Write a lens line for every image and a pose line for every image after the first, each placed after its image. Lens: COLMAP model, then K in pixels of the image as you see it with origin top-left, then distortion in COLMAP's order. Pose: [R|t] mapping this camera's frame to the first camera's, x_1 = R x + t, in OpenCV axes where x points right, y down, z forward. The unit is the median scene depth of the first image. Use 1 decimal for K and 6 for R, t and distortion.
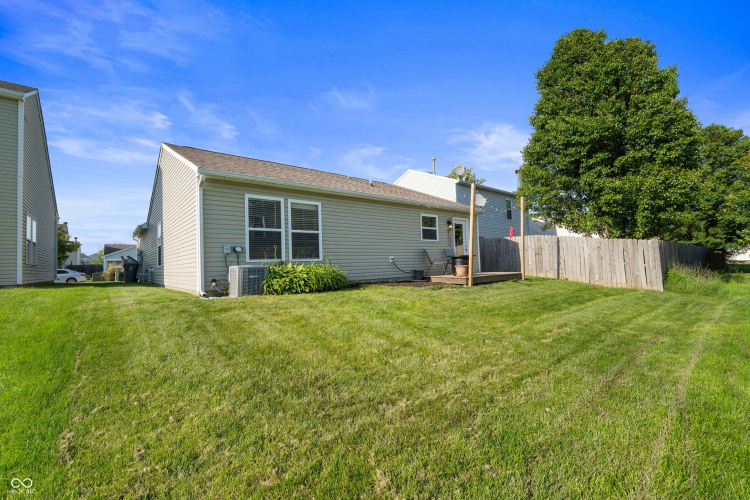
lens RADIAL K [[328.2, 0, 369.3], [0, 328.2, 251.6], [0, 0, 1]] dist [0.002345, 0.000549]
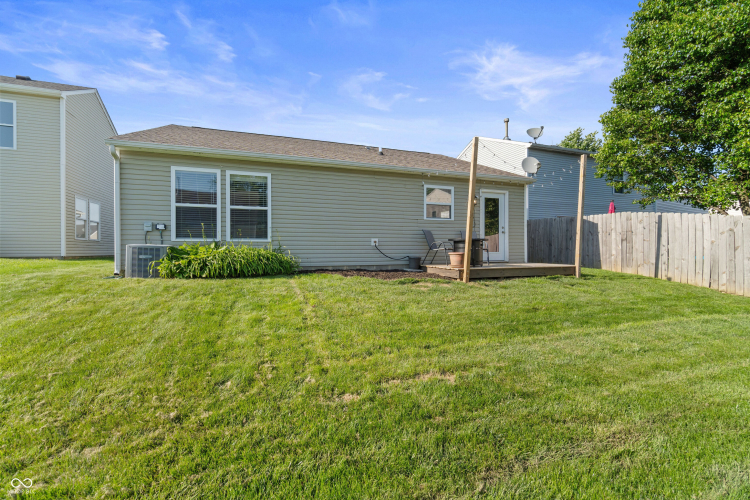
lens RADIAL K [[328.2, 0, 369.3], [0, 328.2, 251.6], [0, 0, 1]] dist [0.002345, 0.000549]
pose [[0.938214, 0.029457, -0.344799, 0.366659], [-0.013048, 0.998673, 0.049816, 0.006887], [0.345809, -0.042239, 0.937354, 0.260266]]
